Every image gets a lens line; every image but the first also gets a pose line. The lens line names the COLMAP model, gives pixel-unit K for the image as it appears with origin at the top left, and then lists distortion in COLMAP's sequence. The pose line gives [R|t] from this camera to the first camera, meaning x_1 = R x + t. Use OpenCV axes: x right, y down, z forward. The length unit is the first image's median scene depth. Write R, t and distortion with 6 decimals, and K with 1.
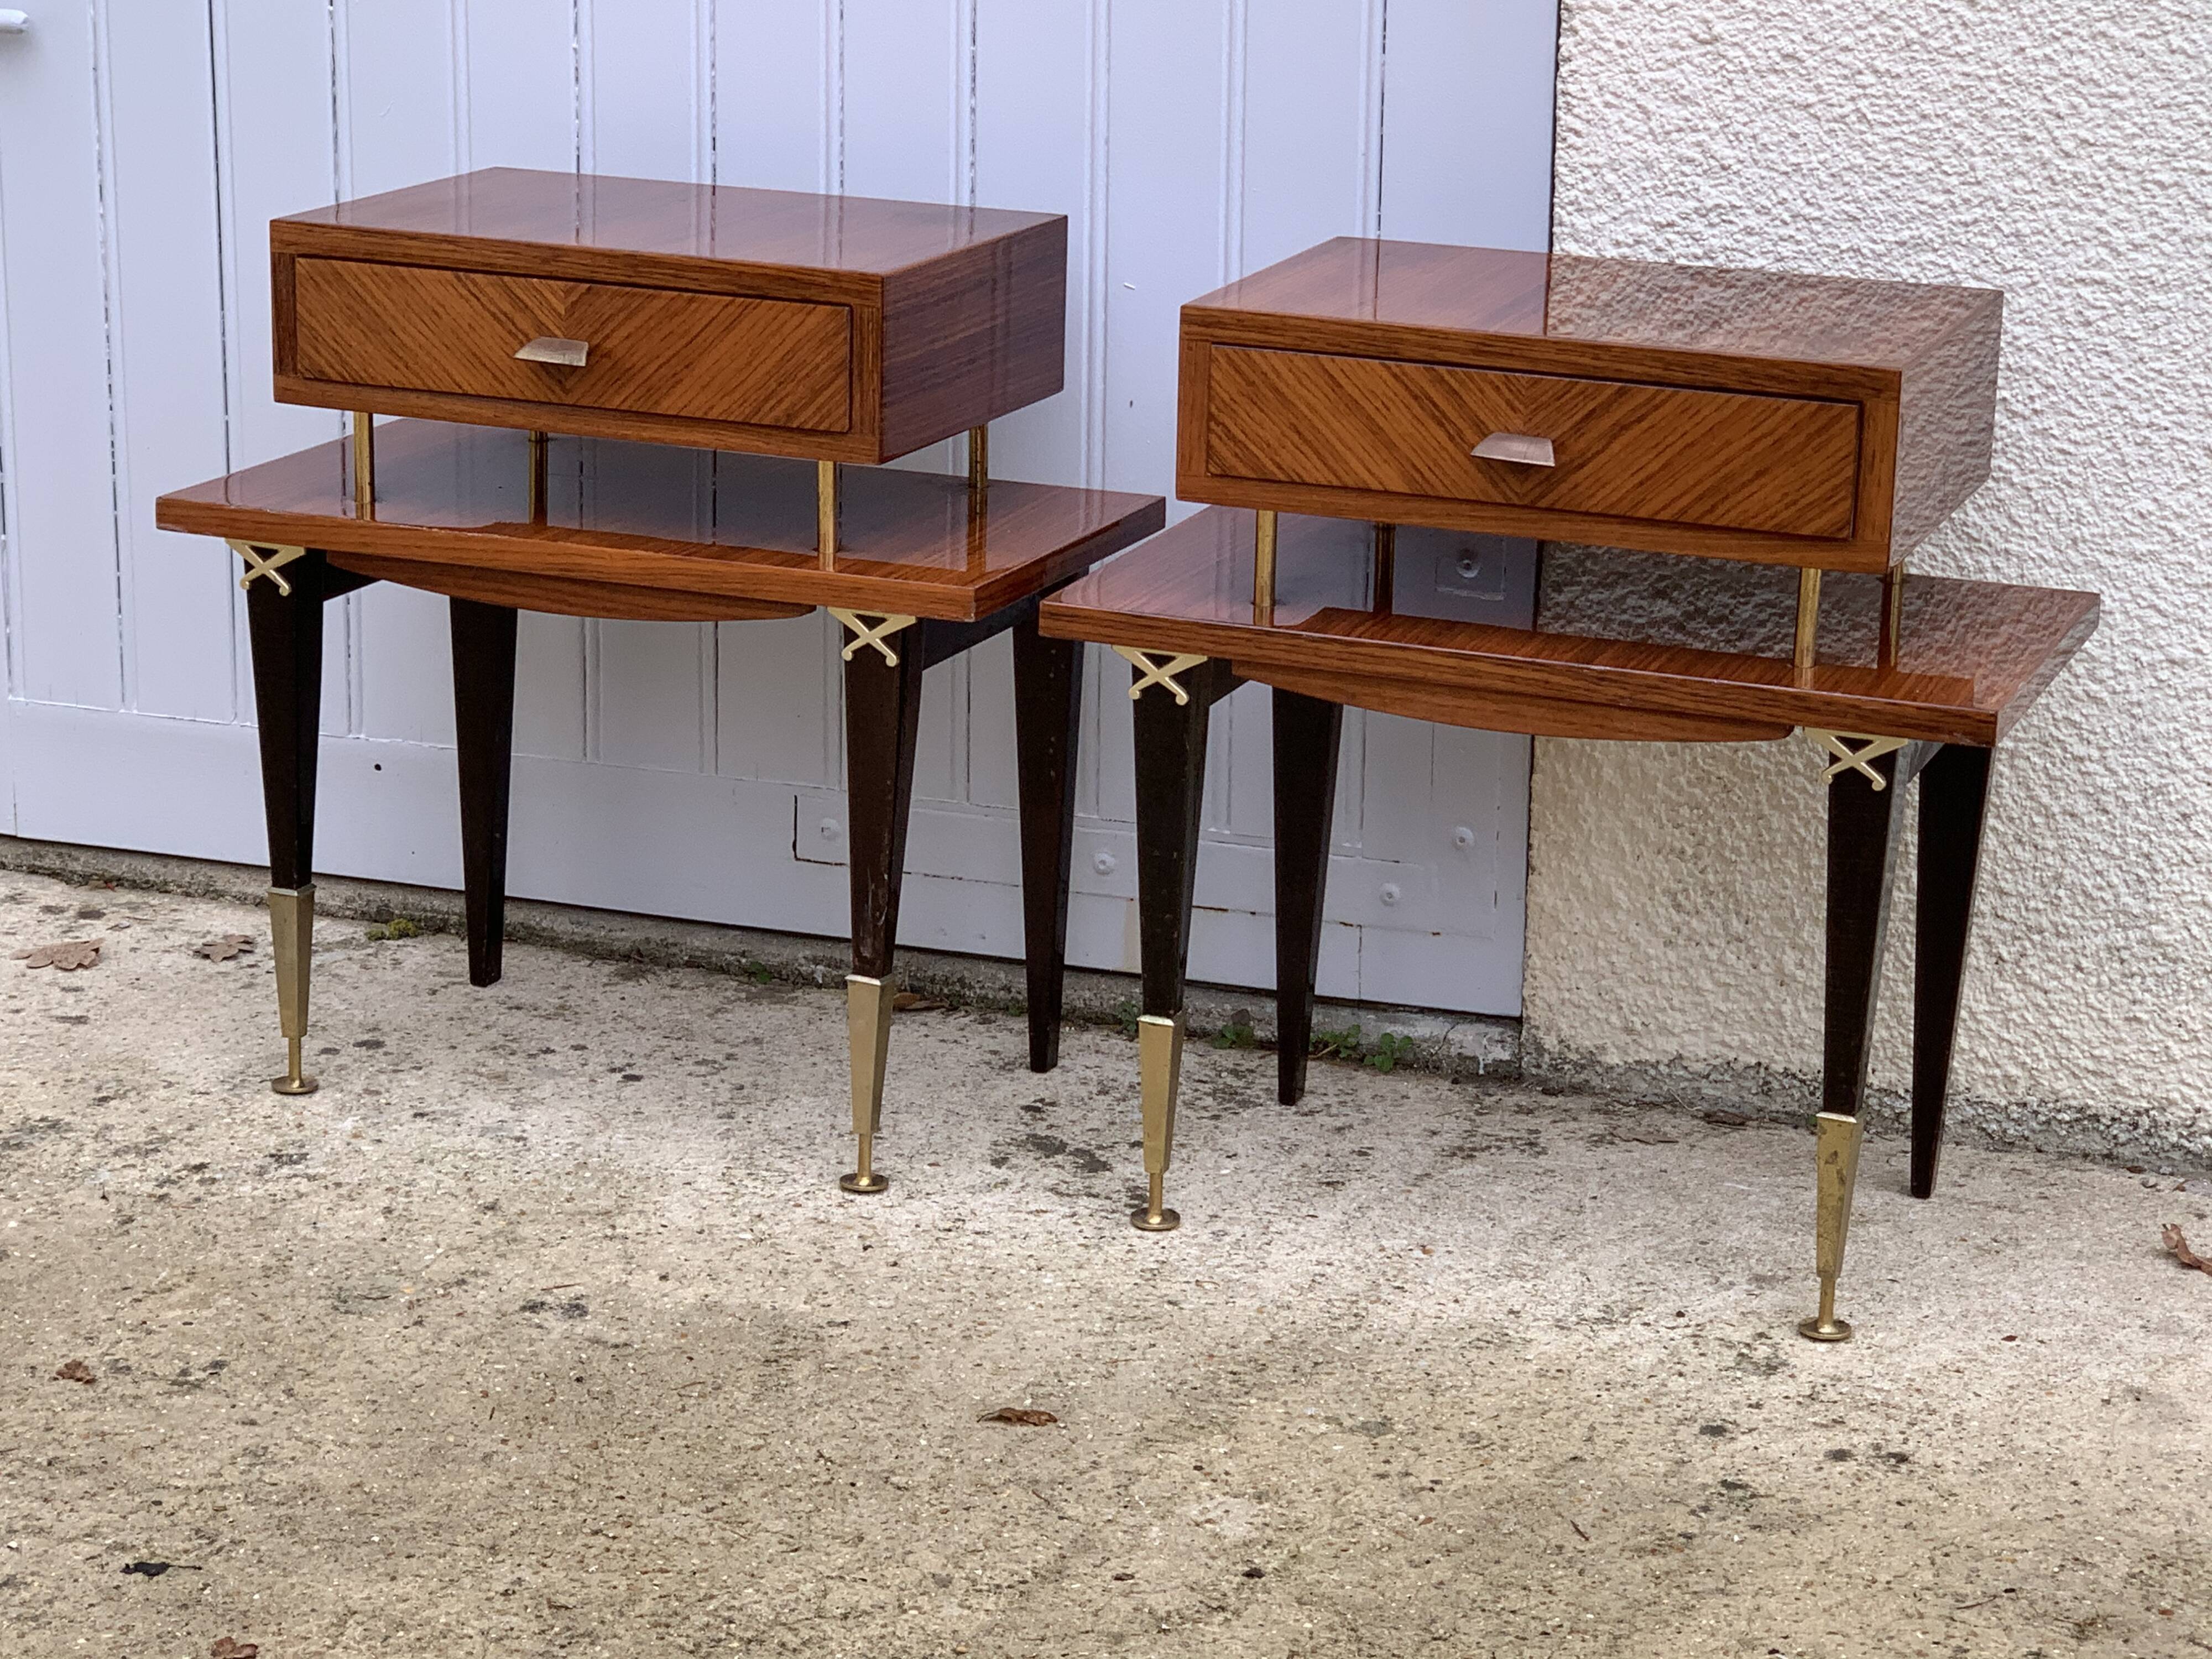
lens RADIAL K [[4748.9, 0, 1102.5], [0, 4748.9, 843.2], [0, 0, 1]] dist [0.061502, 0.000000]
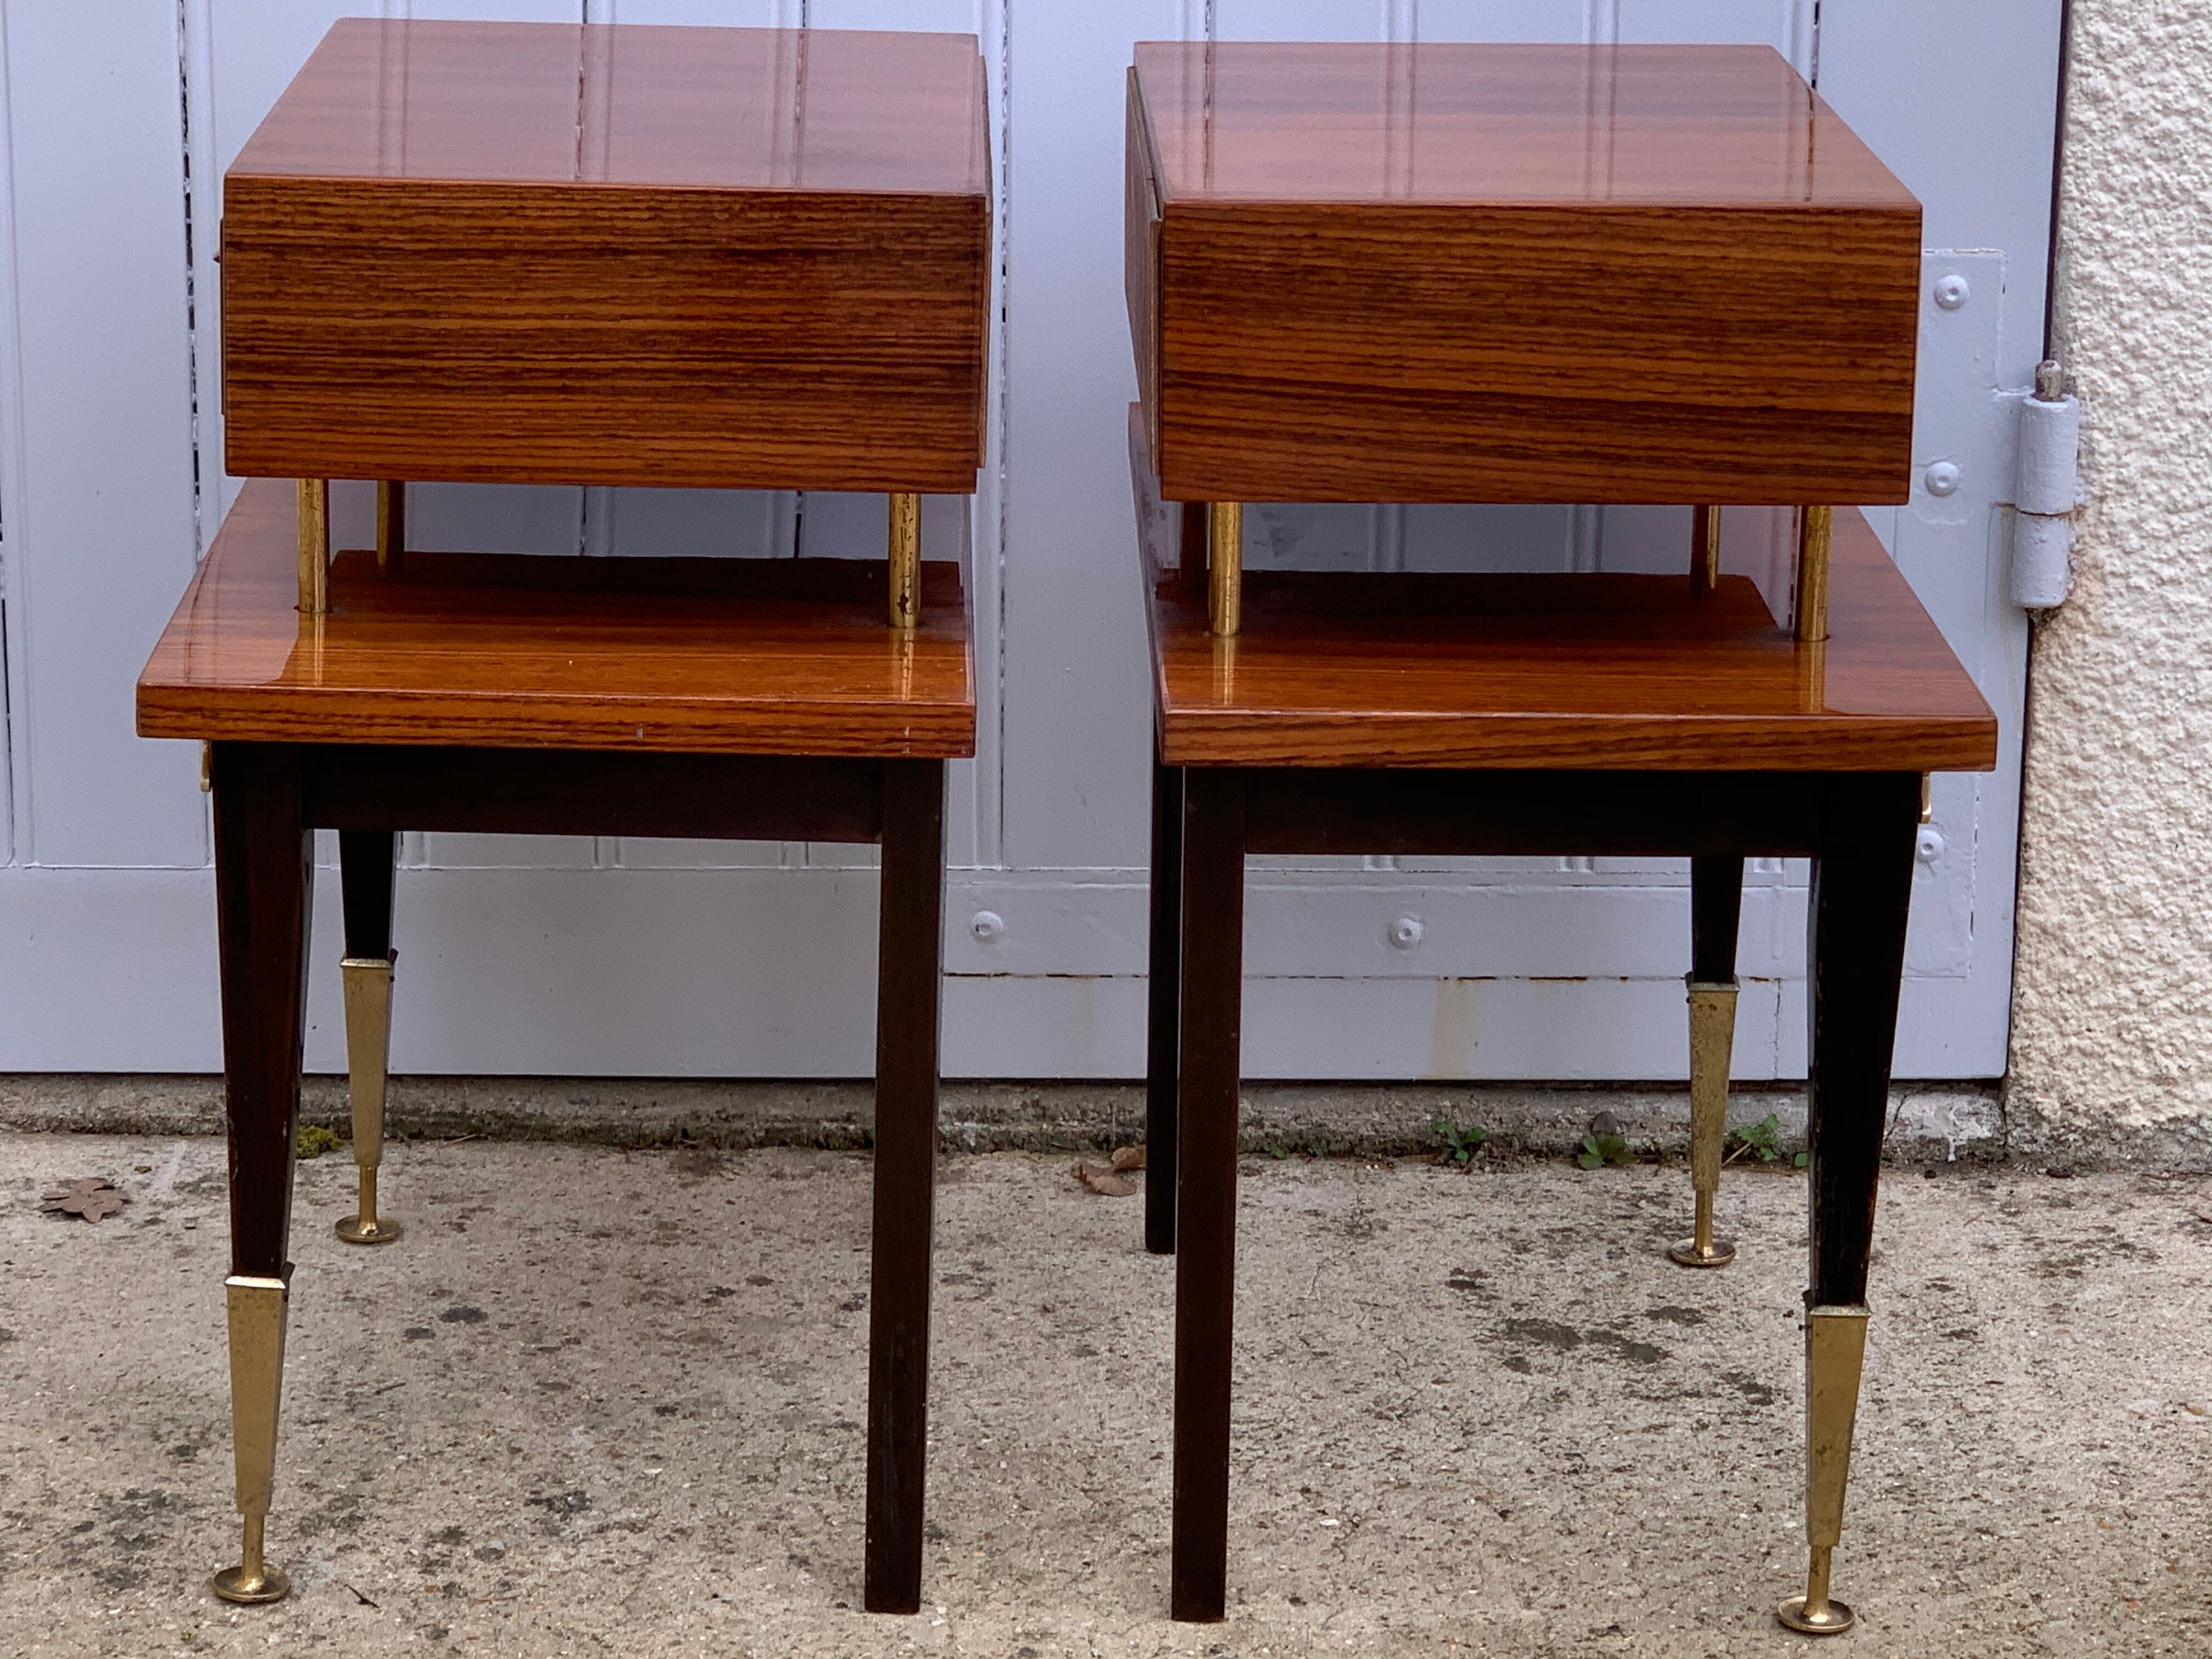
lens RADIAL K [[5569.4, 0, 1087.3], [0, 5569.4, 879.1], [0, 0, 1]] dist [0.003503, 0.000000]
pose [[0.934976, -0.103184, 0.339372, -0.358082], [0.100802, 0.994600, 0.024689, -0.031903], [-0.340087, 0.011126, 0.940328, 0.247278]]
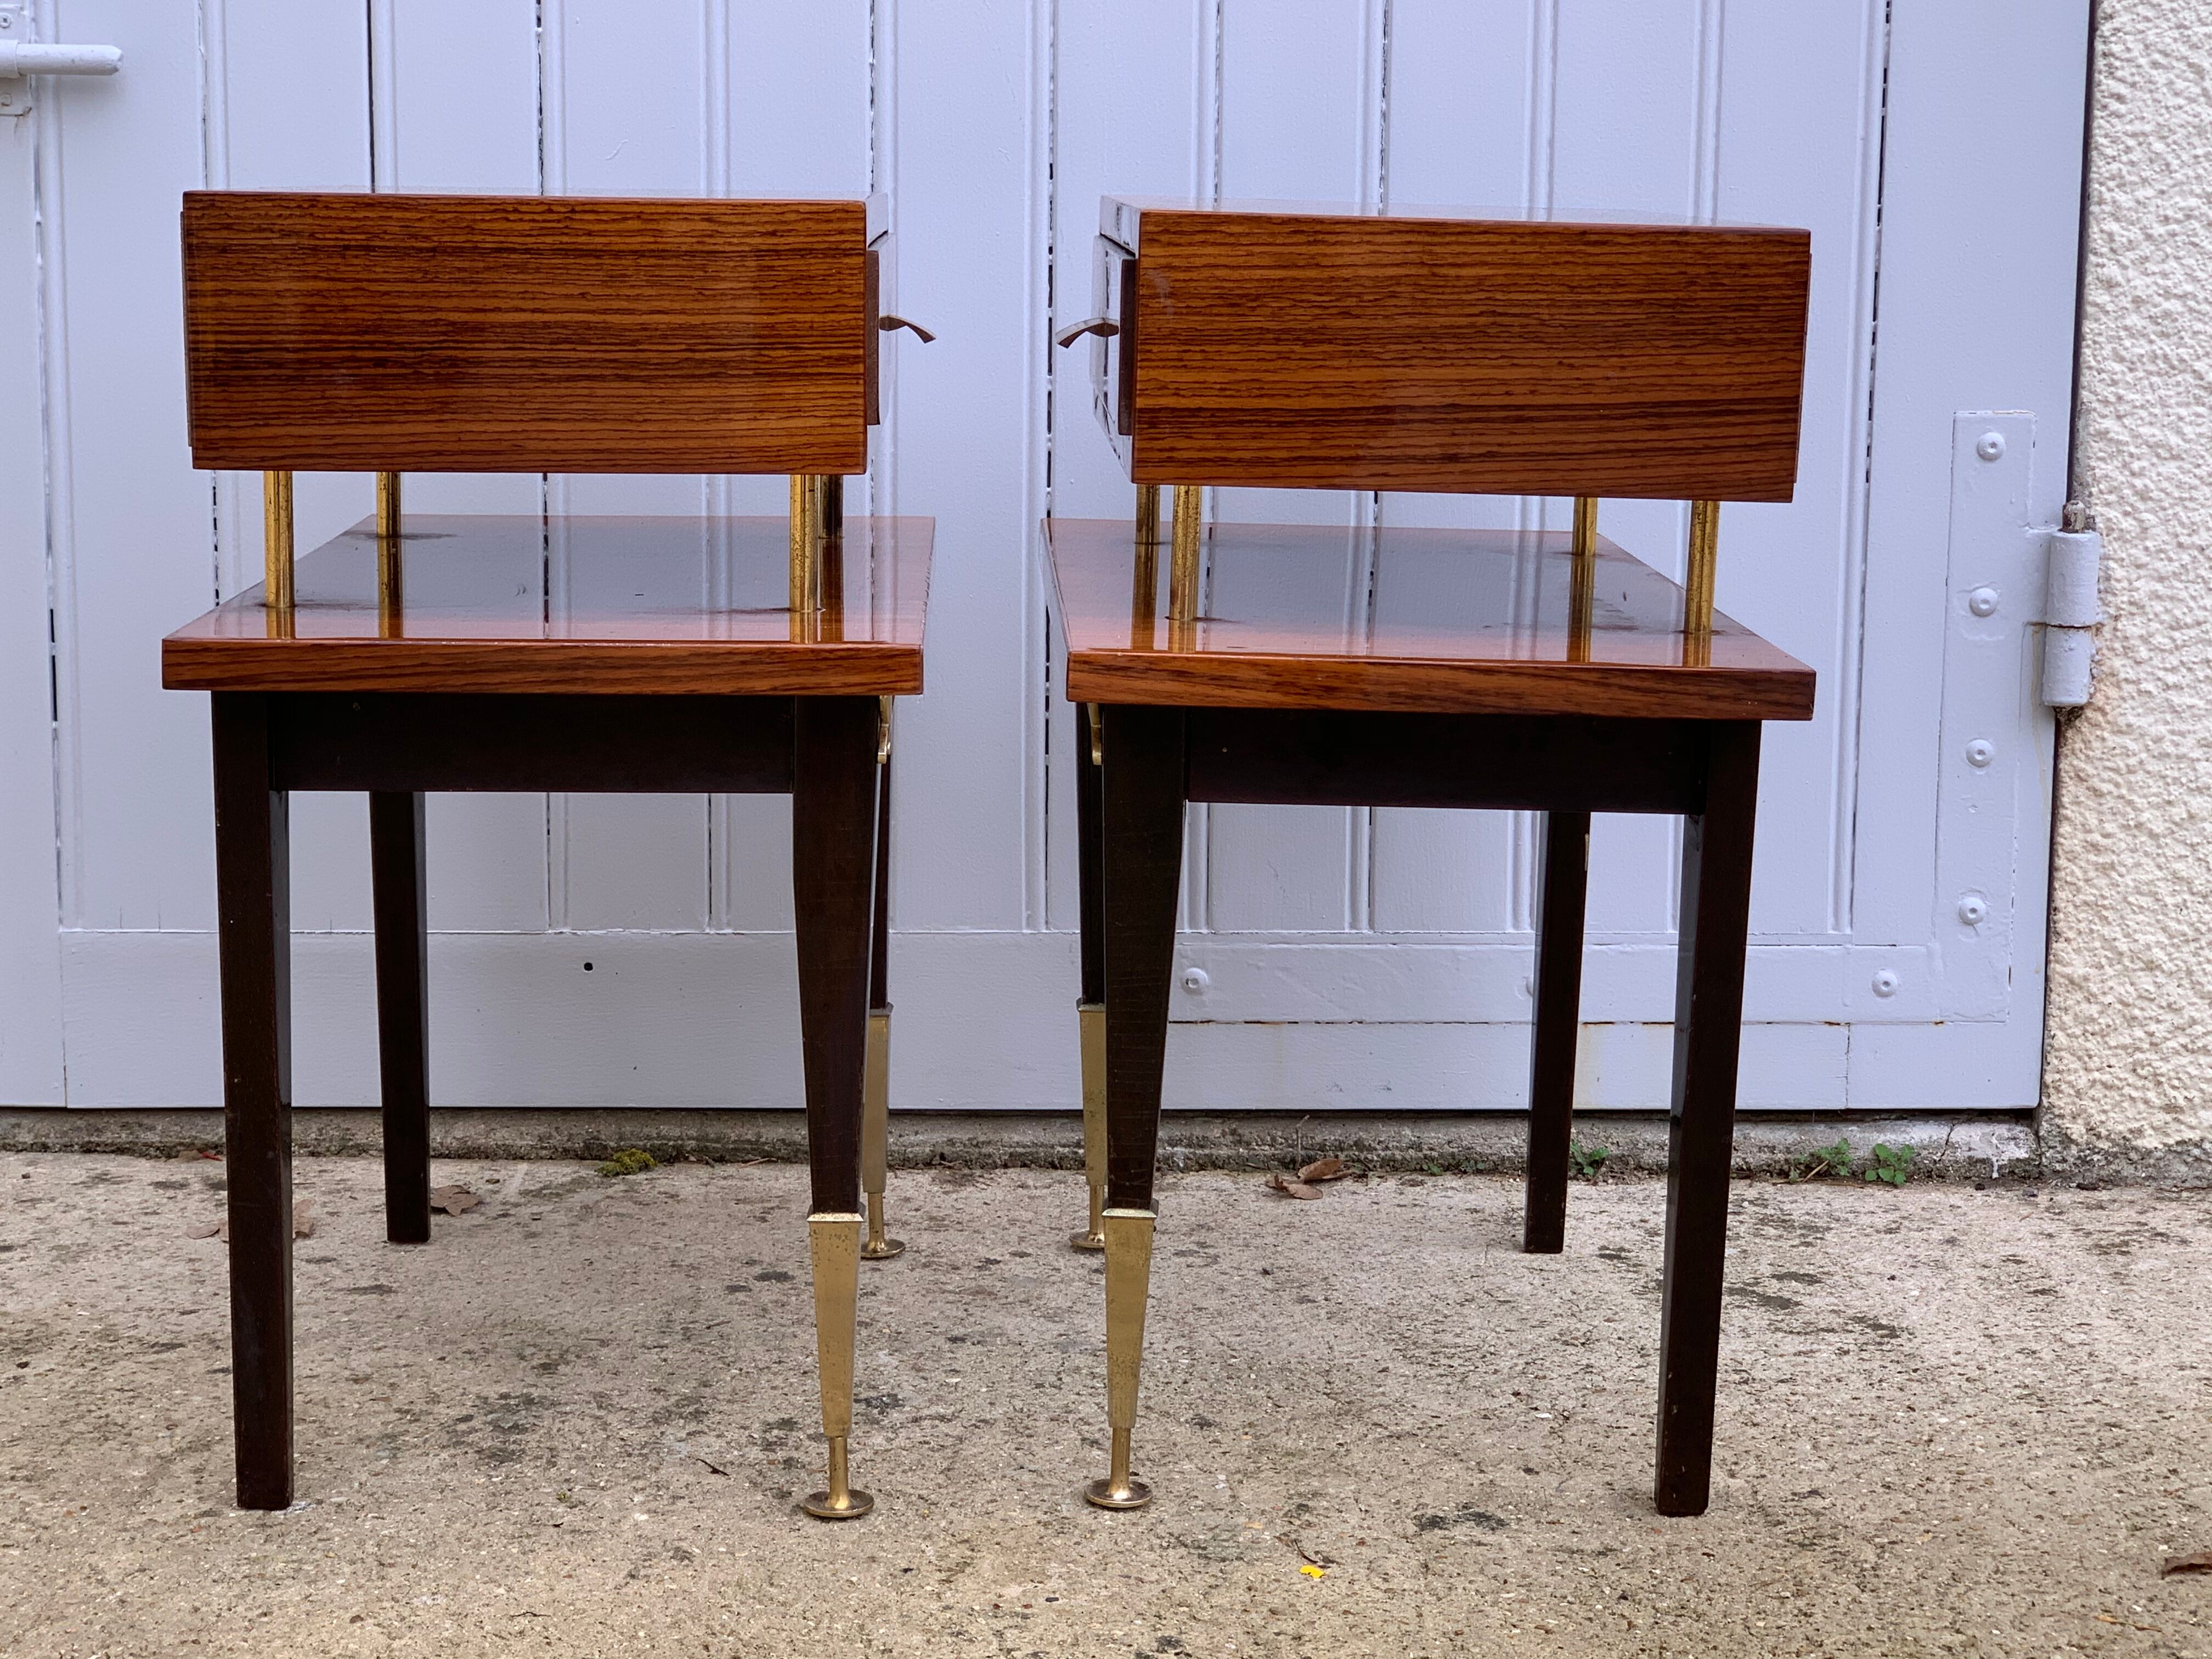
lens RADIAL K [[3925.2, 0, 1087.3], [0, 3925.2, 823.8], [0, 0, 1]] dist [0.067054, 0.000000]
pose [[0.930634, -0.062503, 0.360574, -0.362869], [0.103689, 0.989965, -0.096014, 0.038635], [-0.350955, 0.126742, 0.927776, 0.393310]]
